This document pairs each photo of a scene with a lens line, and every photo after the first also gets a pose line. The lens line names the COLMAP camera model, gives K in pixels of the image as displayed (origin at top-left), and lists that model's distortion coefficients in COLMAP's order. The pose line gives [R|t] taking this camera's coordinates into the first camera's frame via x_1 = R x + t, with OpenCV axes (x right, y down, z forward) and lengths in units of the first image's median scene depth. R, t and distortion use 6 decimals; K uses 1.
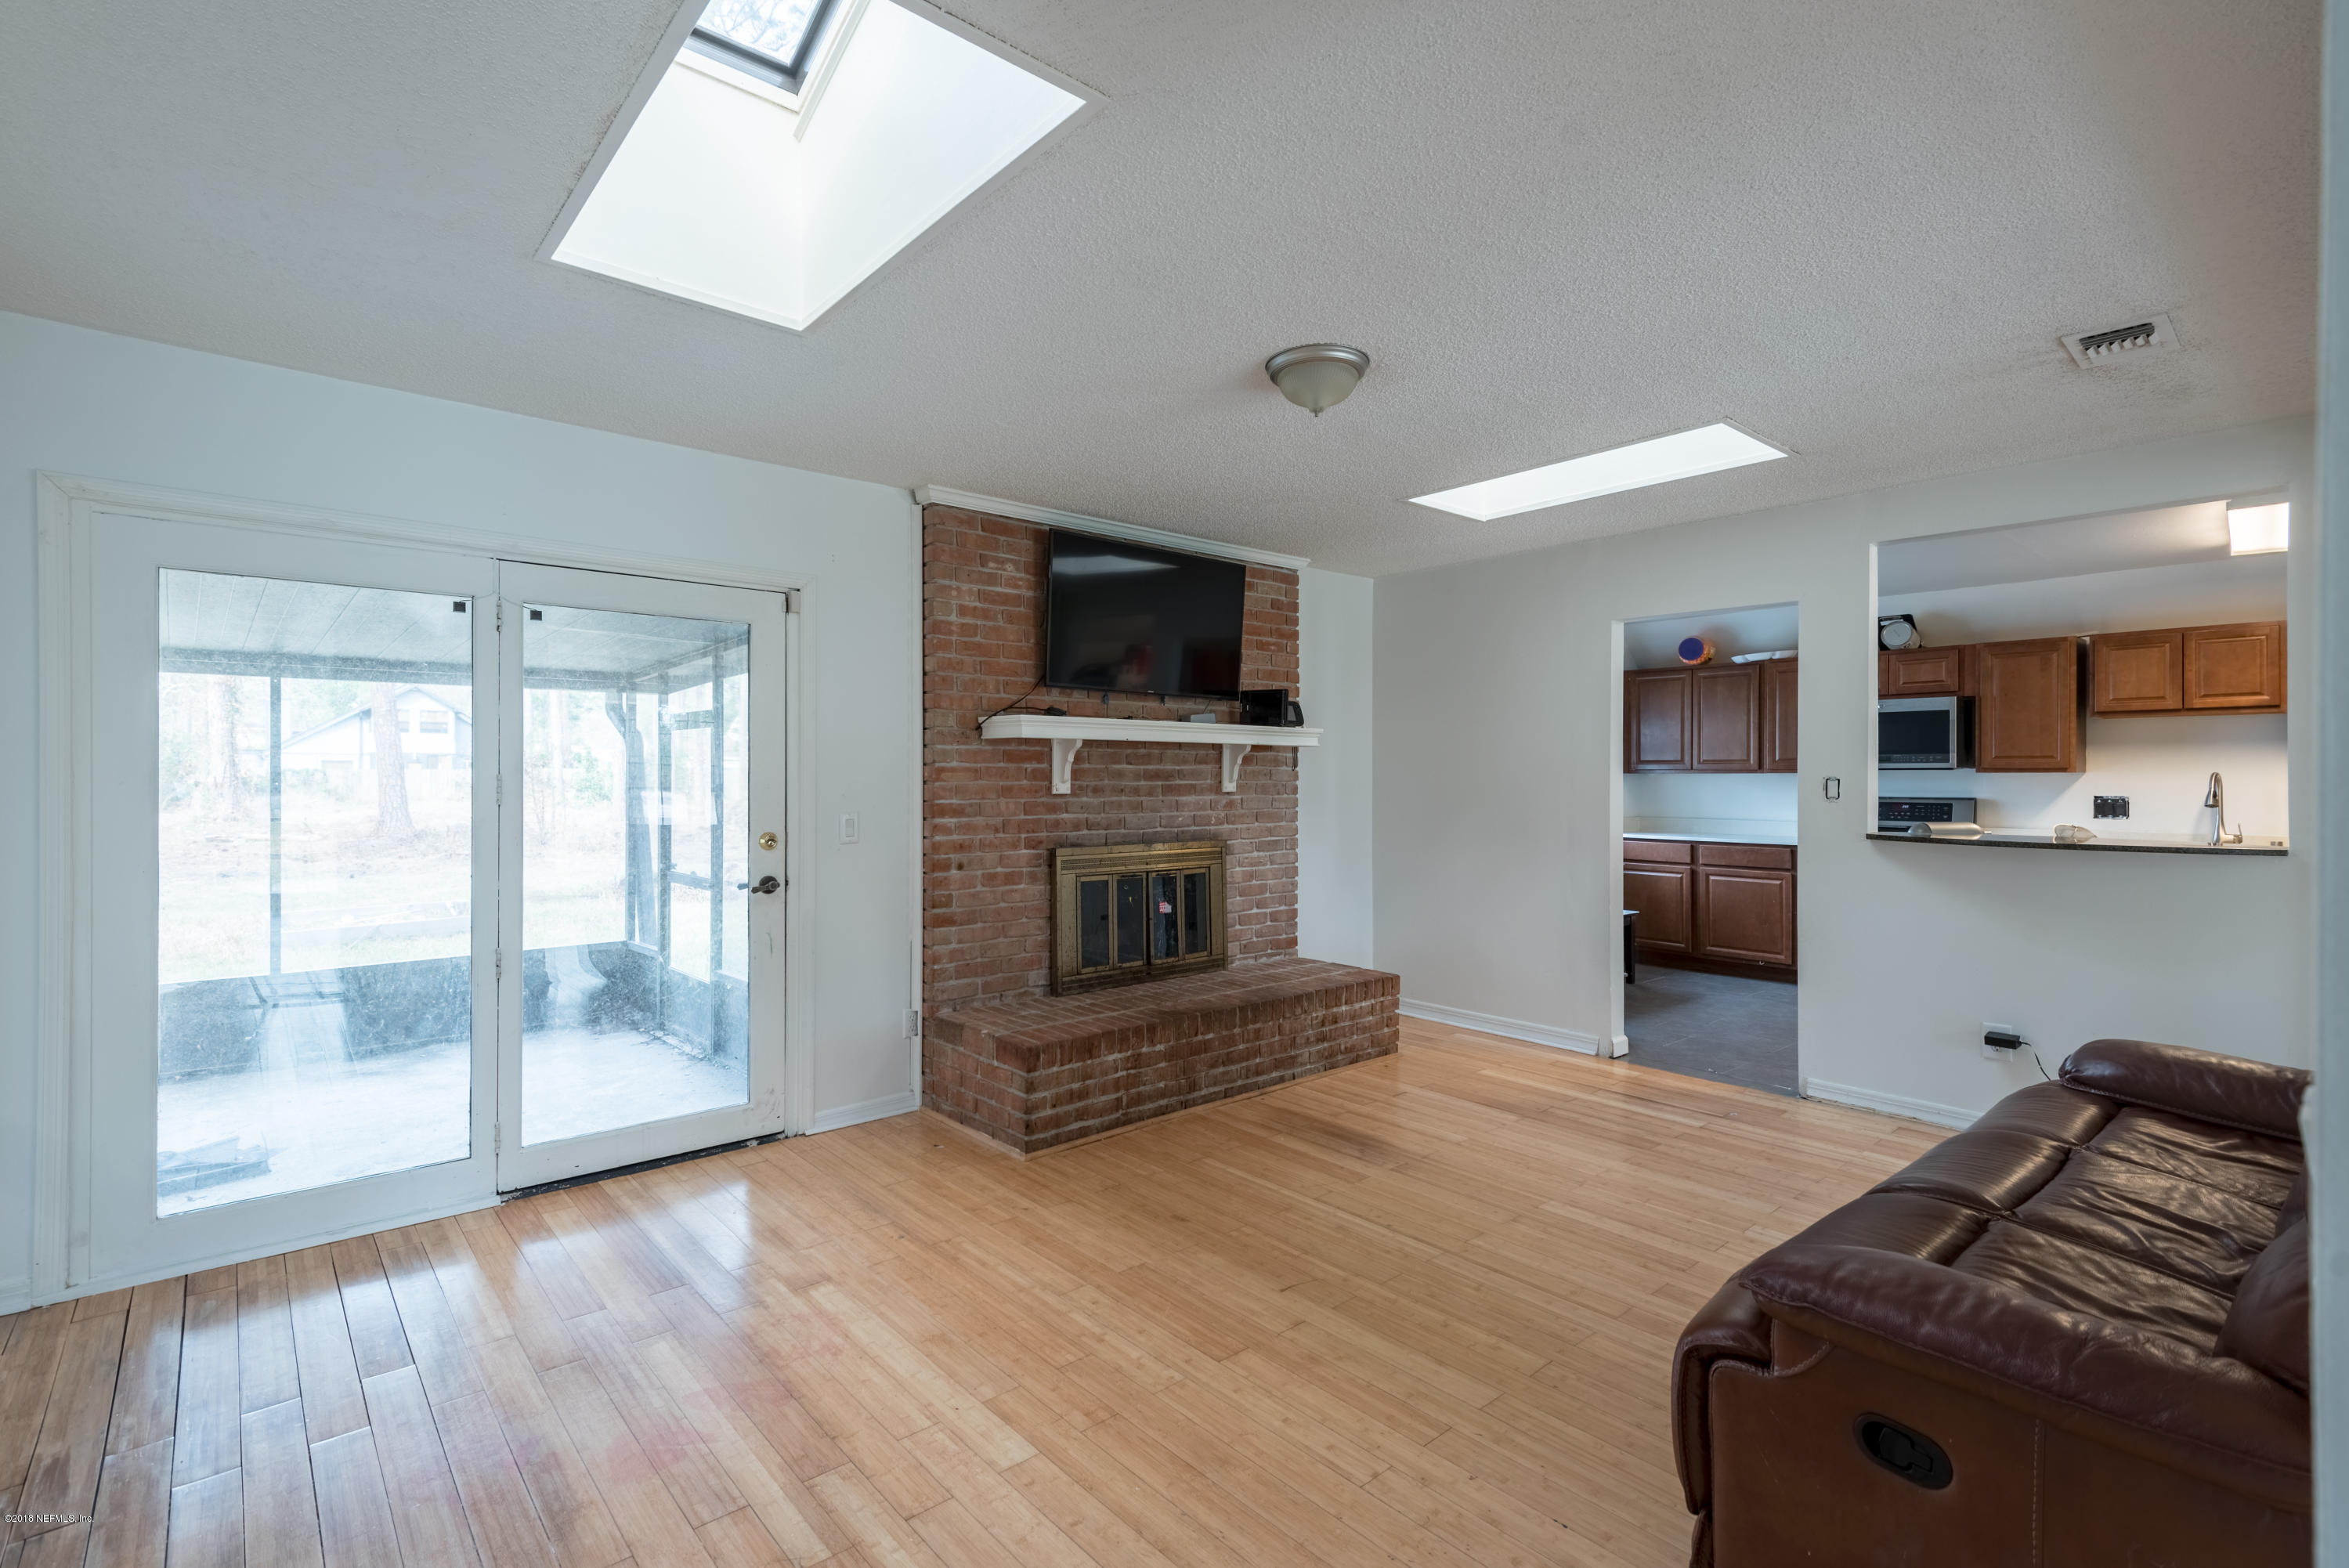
lens RADIAL K [[1065.1, 0, 1161.5], [0, 1065.1, 785.8], [0, 0, 1]] dist [0.022540, -0.003902]
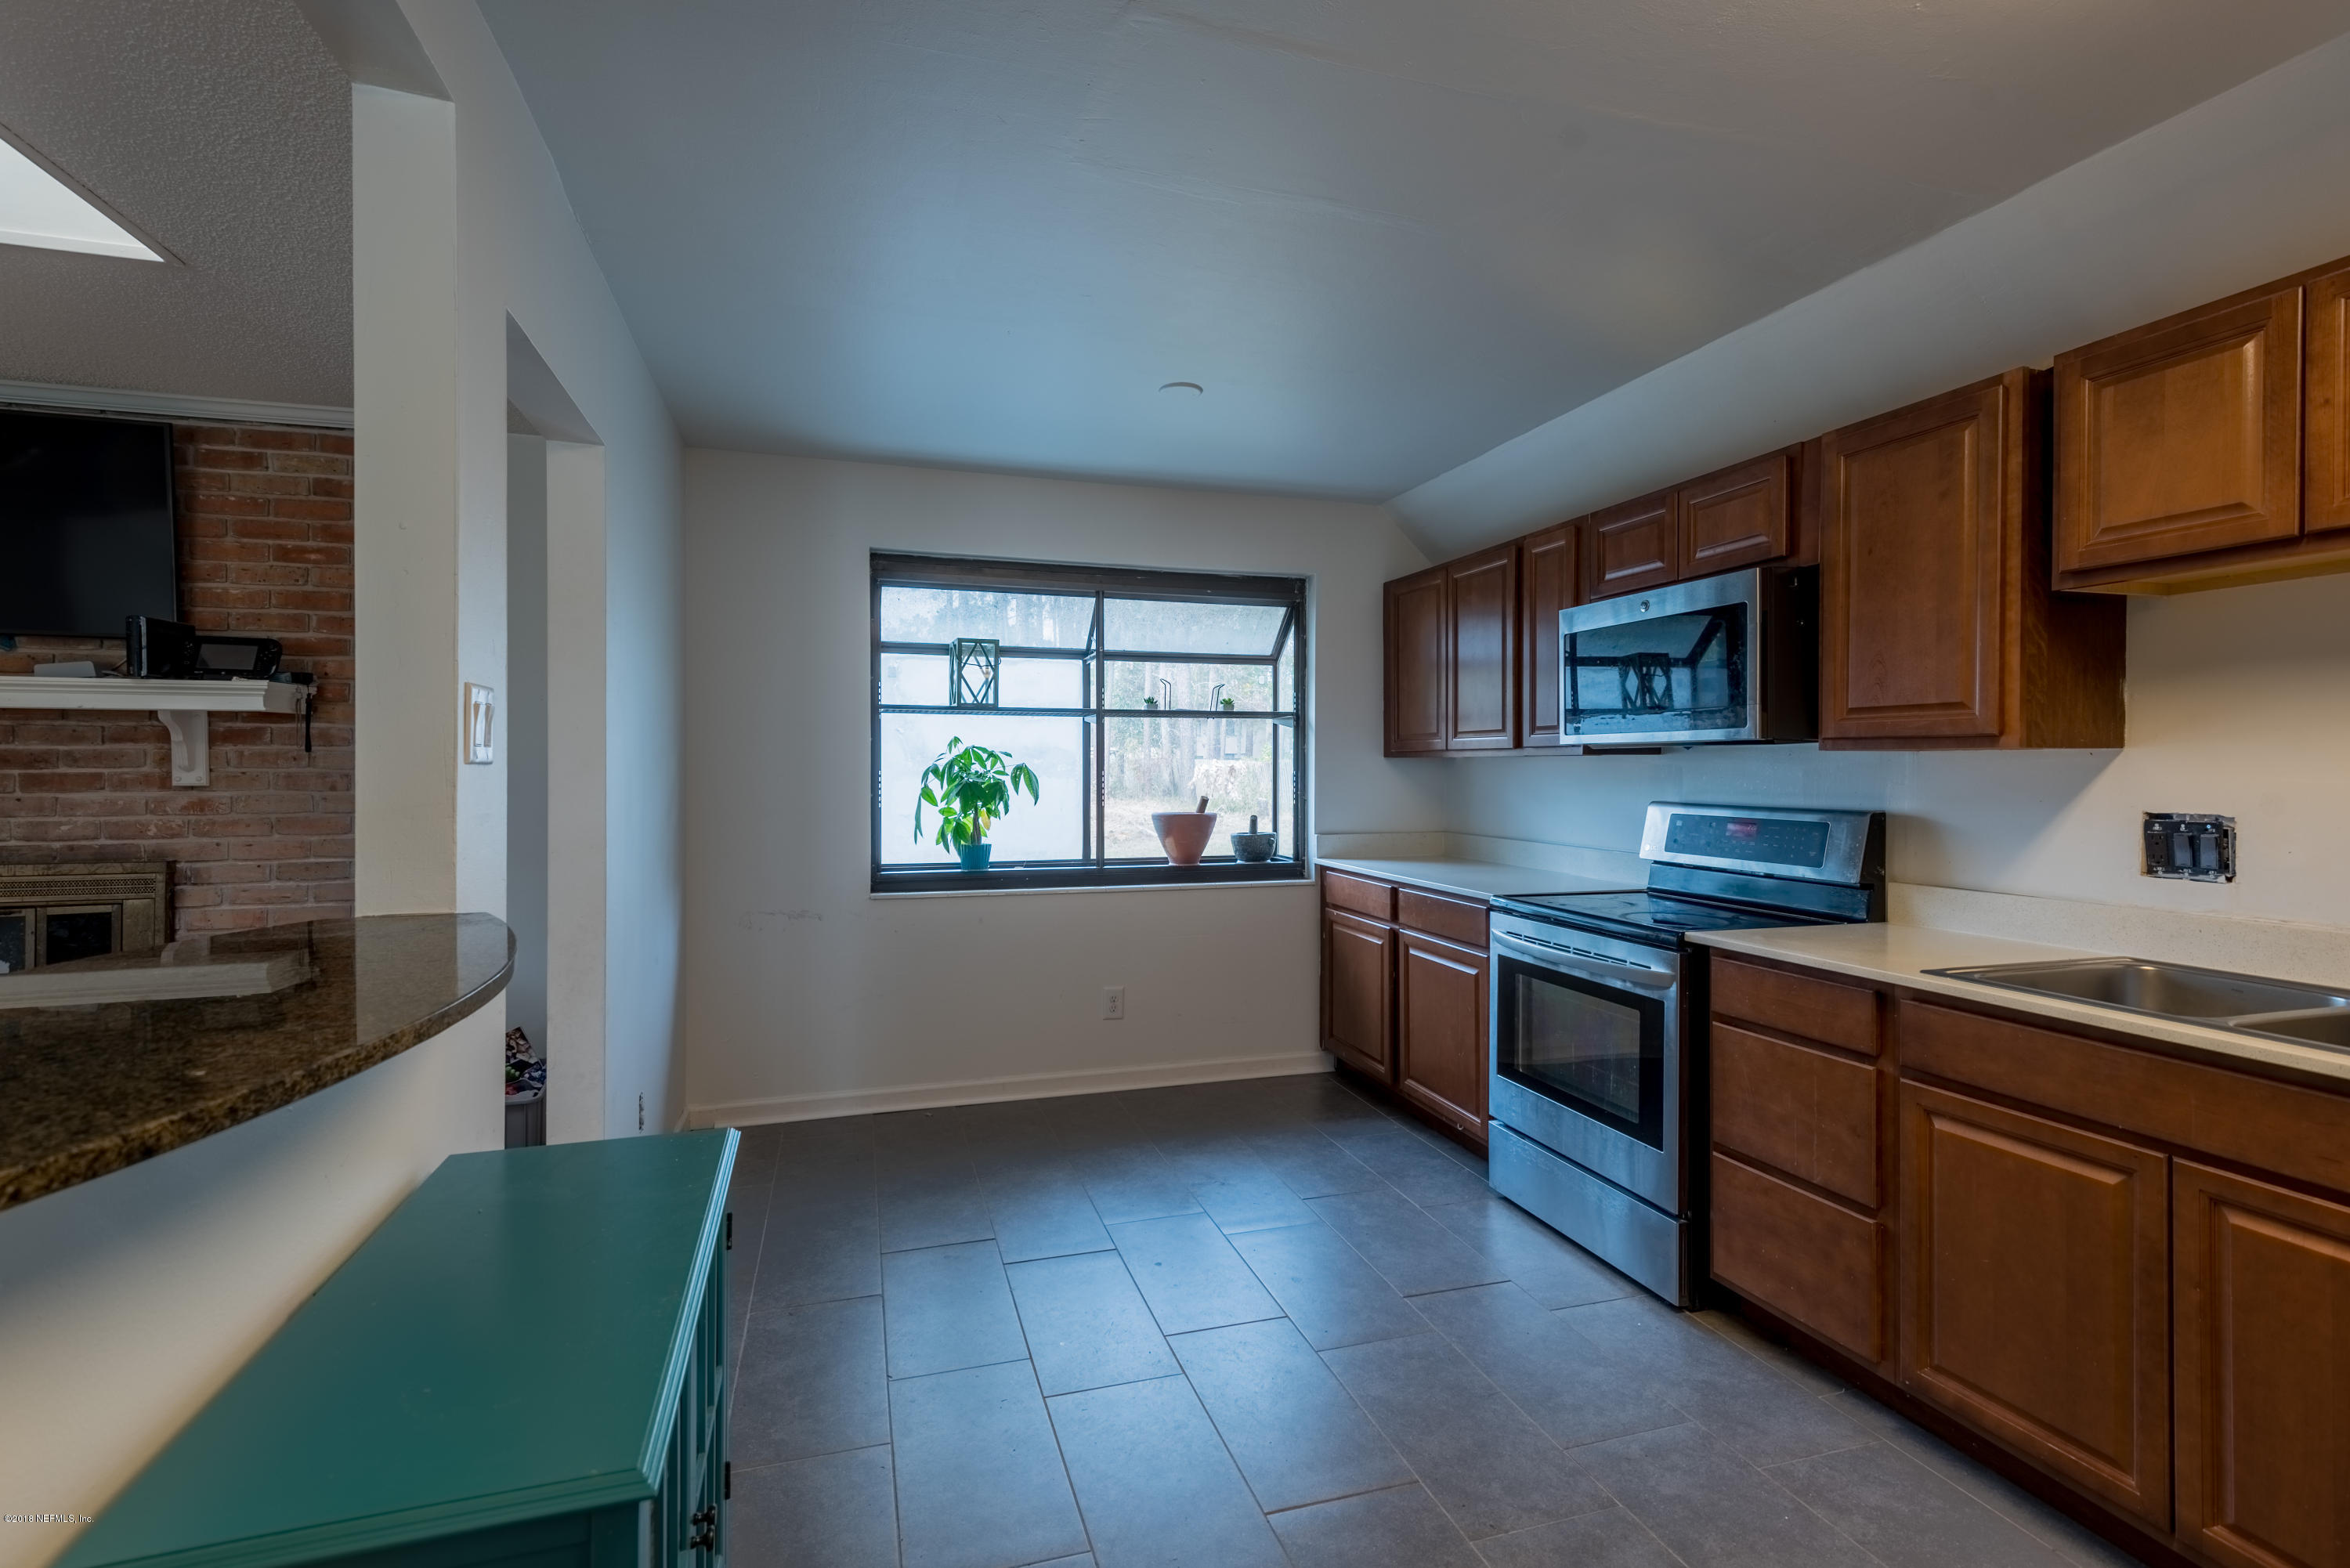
lens RADIAL K [[1065.5, 0, 1159.1], [0, 1065.5, 777.0], [0, 0, 1]] dist [0.022540, -0.003902]
pose [[0.911889, 0.003368, -0.410423, 0.972974], [-0.003170, 0.999994, 0.001163, -0.002555], [0.410424, 0.000241, 0.911895, 0.736599]]
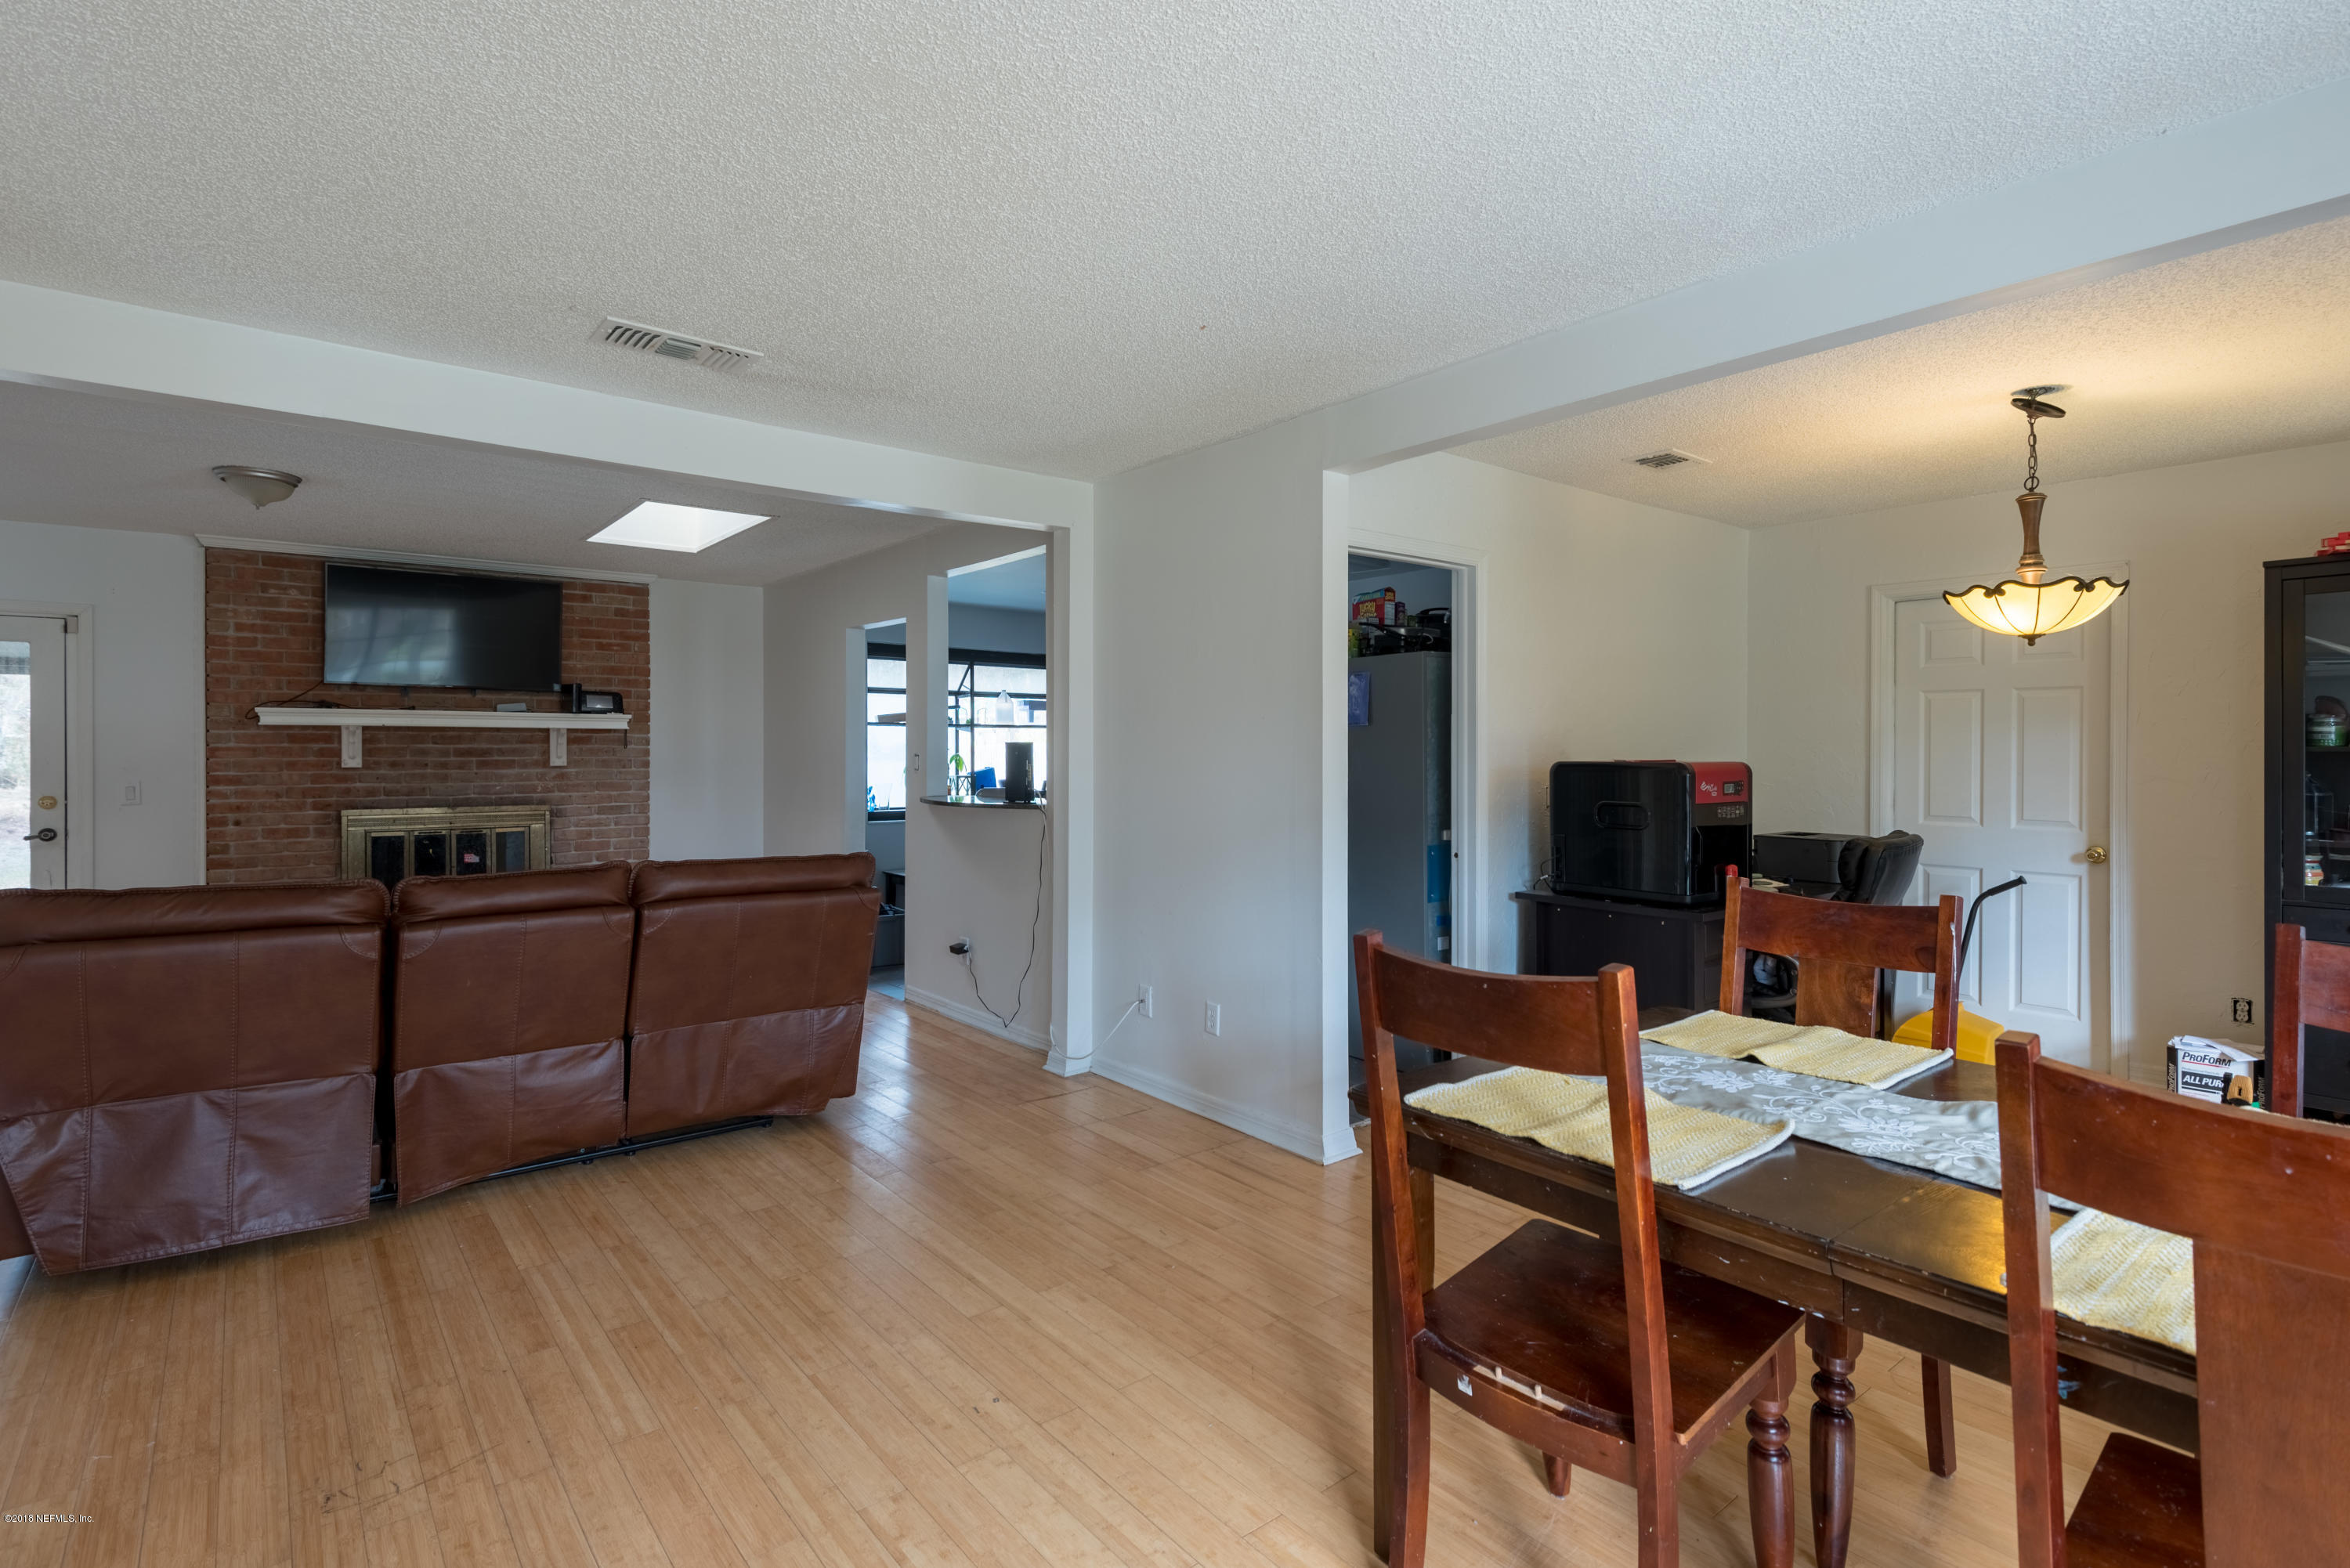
lens RADIAL K [[1115.3, 0, 1183.1], [0, 1115.3, 753.5], [0, 0, 1]] dist [0.003505, 0.000024]
pose [[0.999693, 0.001985, -0.024687, 0.932353], [-0.002046, 0.999995, -0.002466, -0.007943], [0.024682, 0.002516, 0.999692, -0.315835]]
